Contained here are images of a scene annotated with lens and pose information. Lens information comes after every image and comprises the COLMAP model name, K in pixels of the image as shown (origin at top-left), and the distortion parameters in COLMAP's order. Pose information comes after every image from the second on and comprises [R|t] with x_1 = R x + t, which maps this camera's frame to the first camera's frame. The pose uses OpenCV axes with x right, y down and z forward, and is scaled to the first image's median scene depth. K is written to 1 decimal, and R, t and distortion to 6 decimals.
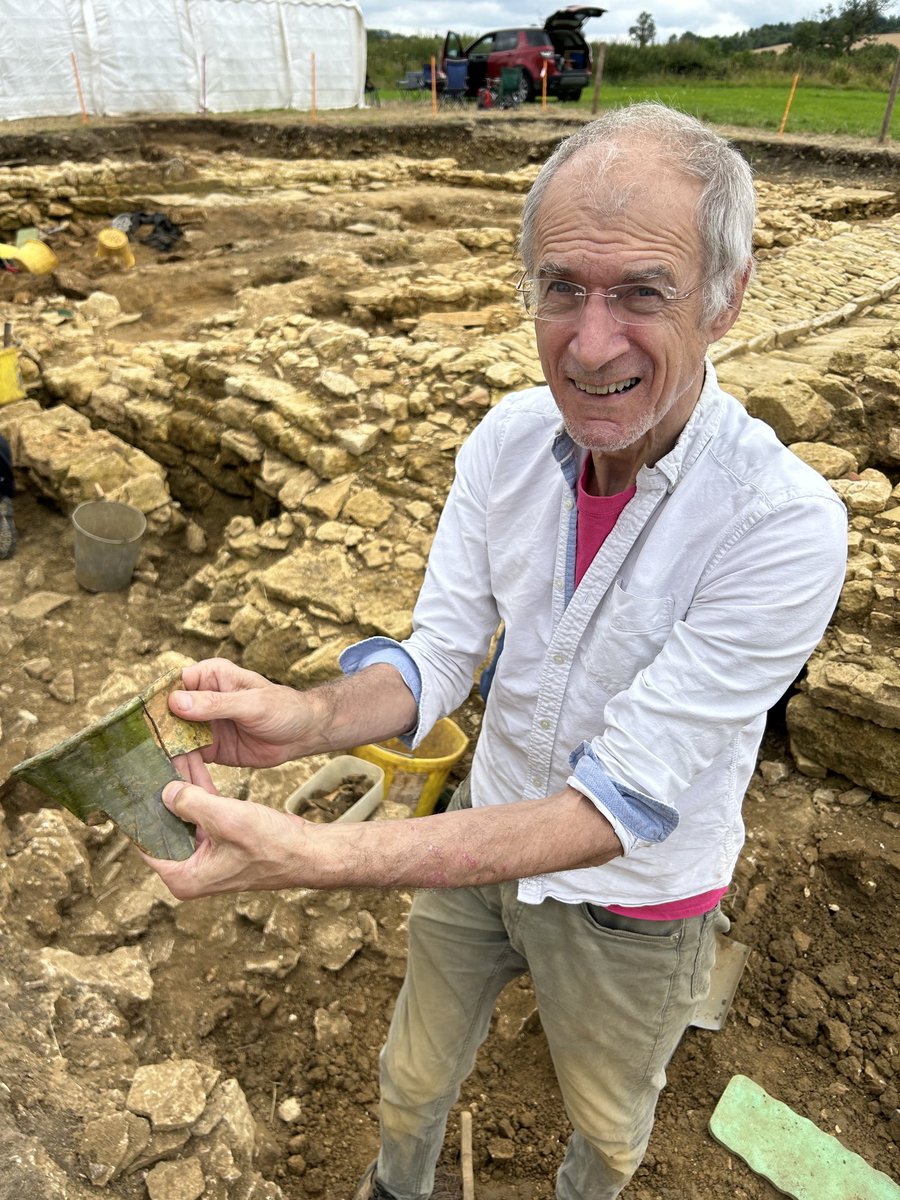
lens RADIAL K [[897.8, 0, 450.0], [0, 897.8, 600.0], [0, 0, 1]] dist [0.061208, -0.068216]
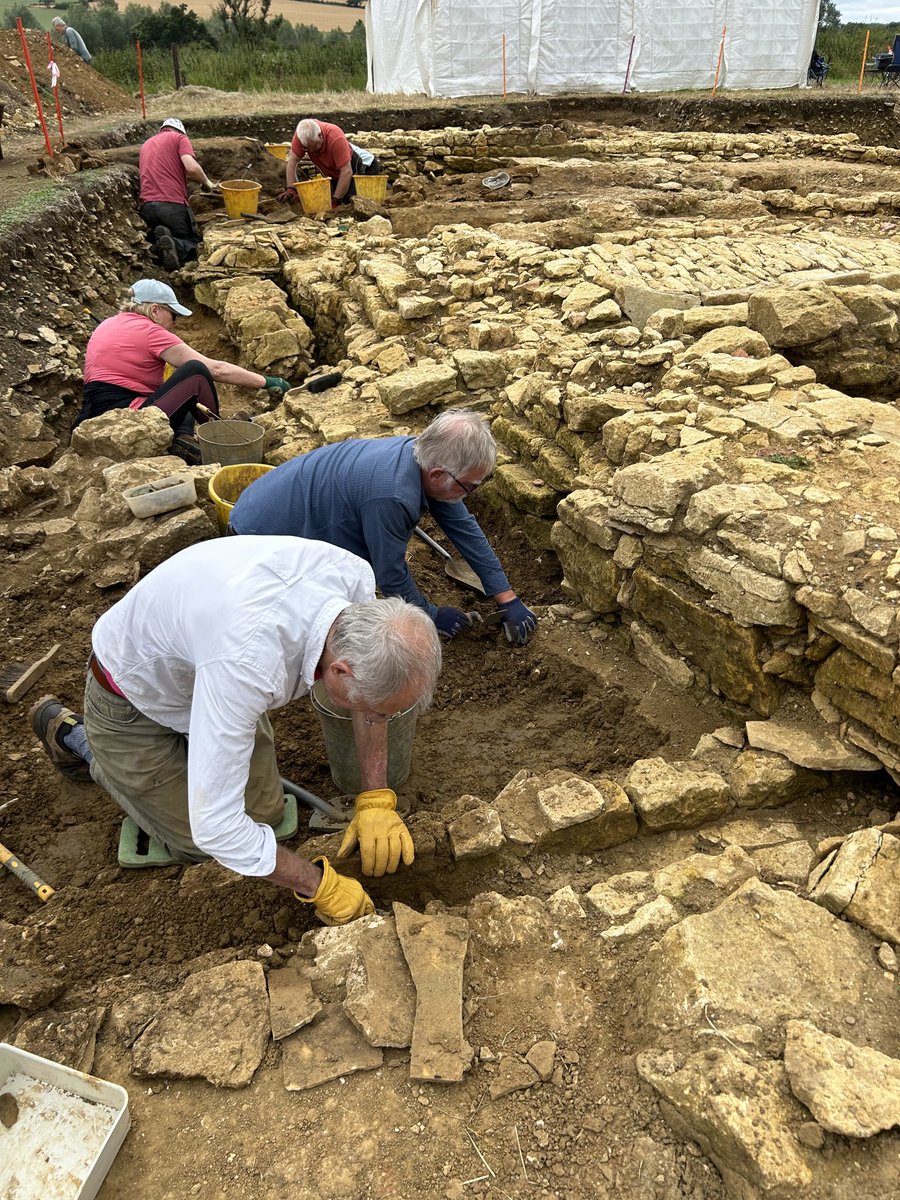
lens RADIAL K [[897.8, 0, 450.0], [0, 897.8, 600.0], [0, 0, 1]] dist [0.061208, -0.068216]
pose [[0.881461, 0.223531, -0.416005, 0.187174], [-0.223445, 0.973453, 0.049613, 0.045426], [0.416051, 0.049223, 0.908008, -0.013879]]
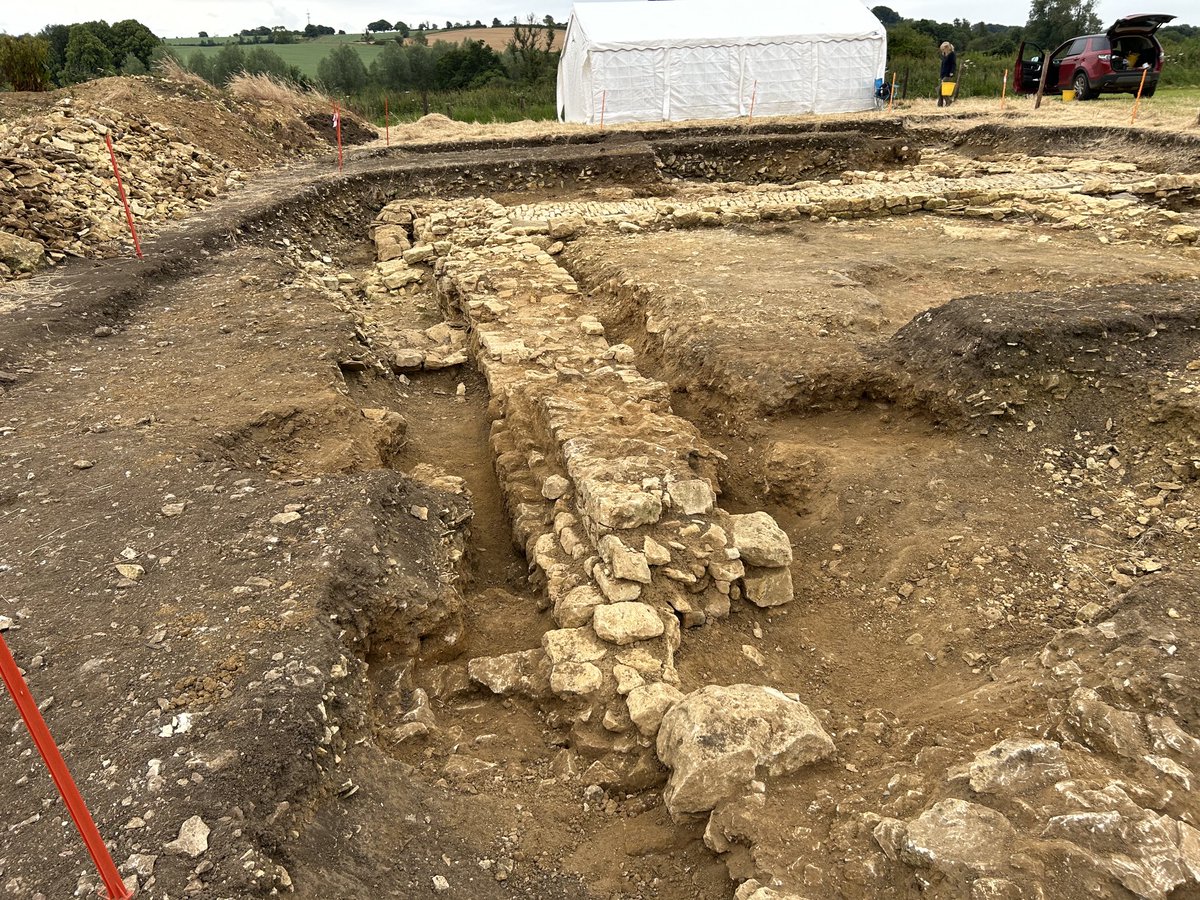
lens RADIAL K [[897.8, 0, 602.8], [0, 897.8, 456.1], [0, 0, 1]] dist [0.061208, -0.068216]
pose [[0.812326, 0.183783, -0.553489, 0.698147], [-0.255885, 0.965137, -0.055079, 0.181893], [0.524070, 0.186372, 0.831033, -0.318944]]
